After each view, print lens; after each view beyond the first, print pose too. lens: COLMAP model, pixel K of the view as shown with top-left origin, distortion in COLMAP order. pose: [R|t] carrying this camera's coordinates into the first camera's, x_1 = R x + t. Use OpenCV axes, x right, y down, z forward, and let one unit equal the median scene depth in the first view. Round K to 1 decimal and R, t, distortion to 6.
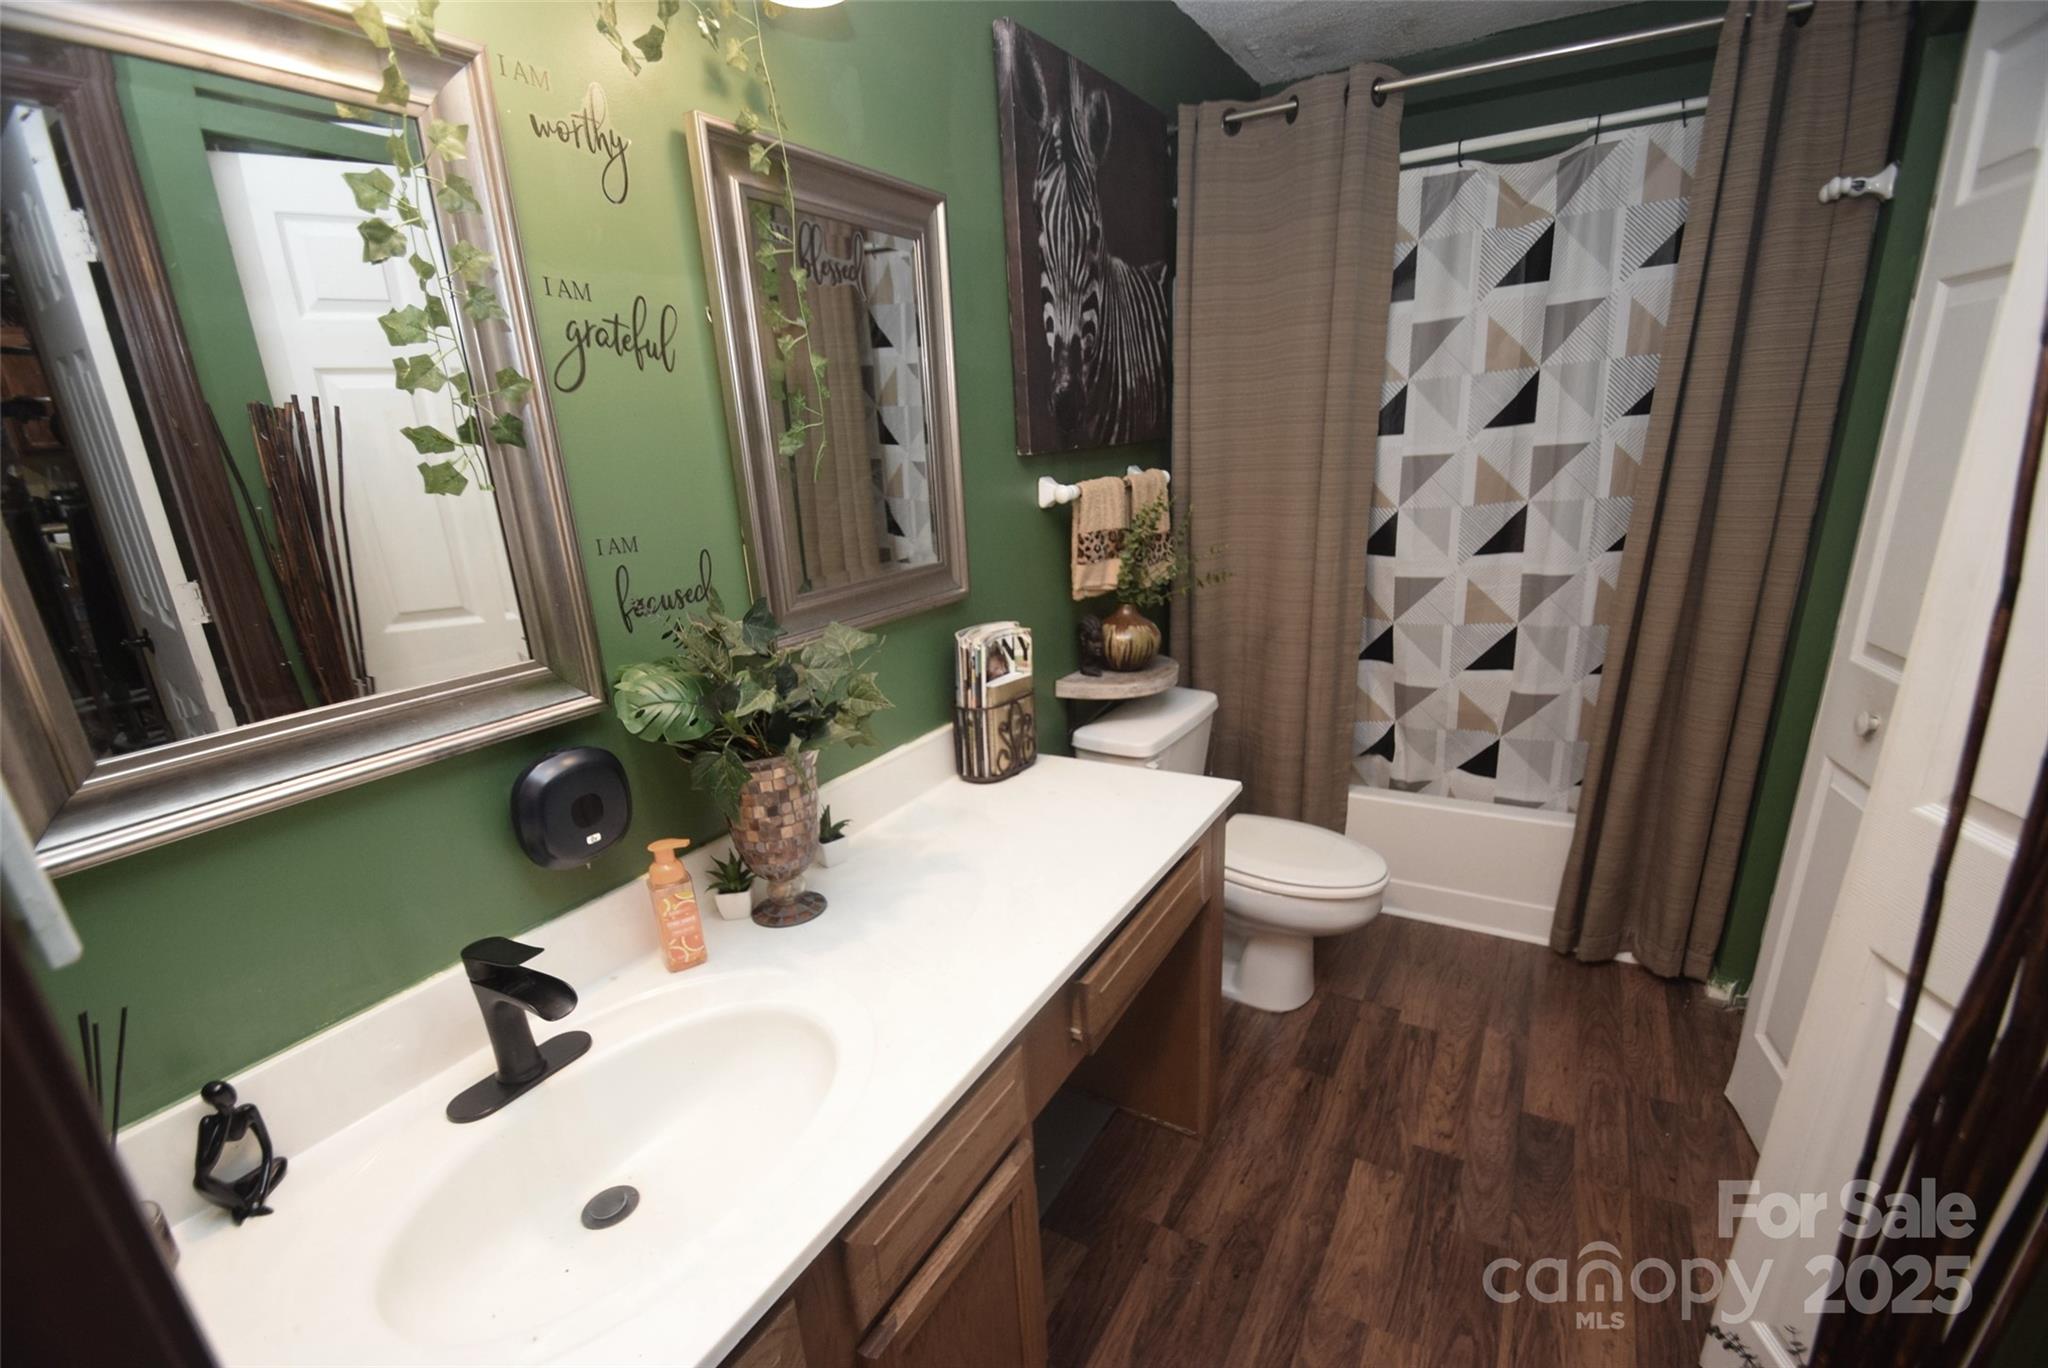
lens RADIAL K [[906.7, 0, 1016.1], [0, 906.7, 752.7], [0, 0, 1]] dist [0.021032, -0.020738]
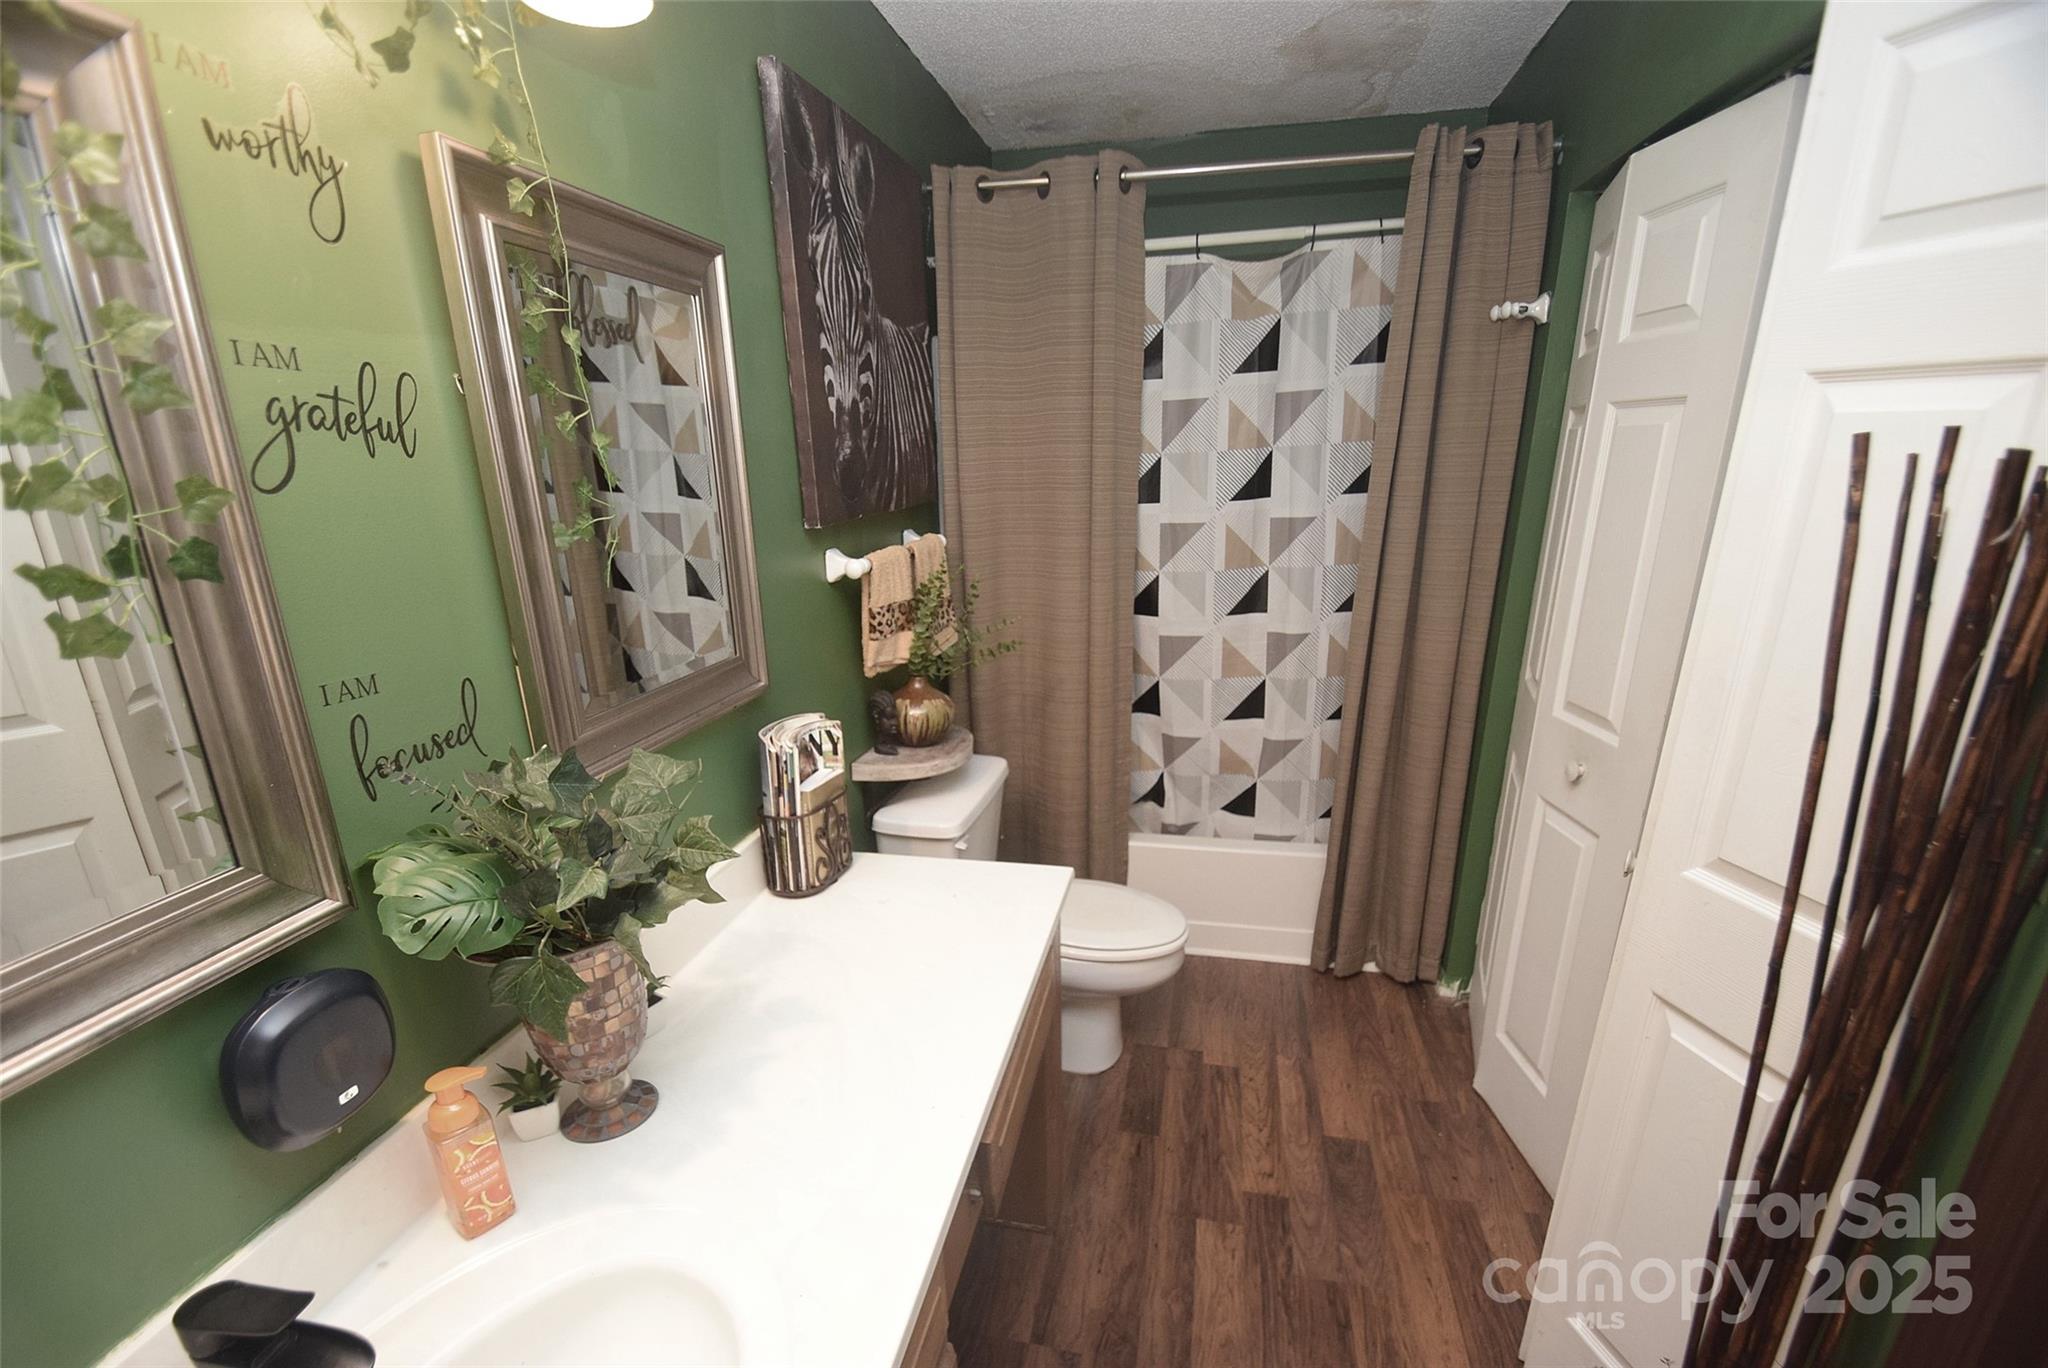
lens RADIAL K [[906.7, 0, 1016.1], [0, 906.7, 752.7], [0, 0, 1]] dist [0.021032, -0.020738]
pose [[0.946760, -0.070141, 0.314206, -0.097318], [0.076286, 0.997059, -0.007287, -0.078477], [-0.312771, 0.030868, 0.949327, 0.074236]]
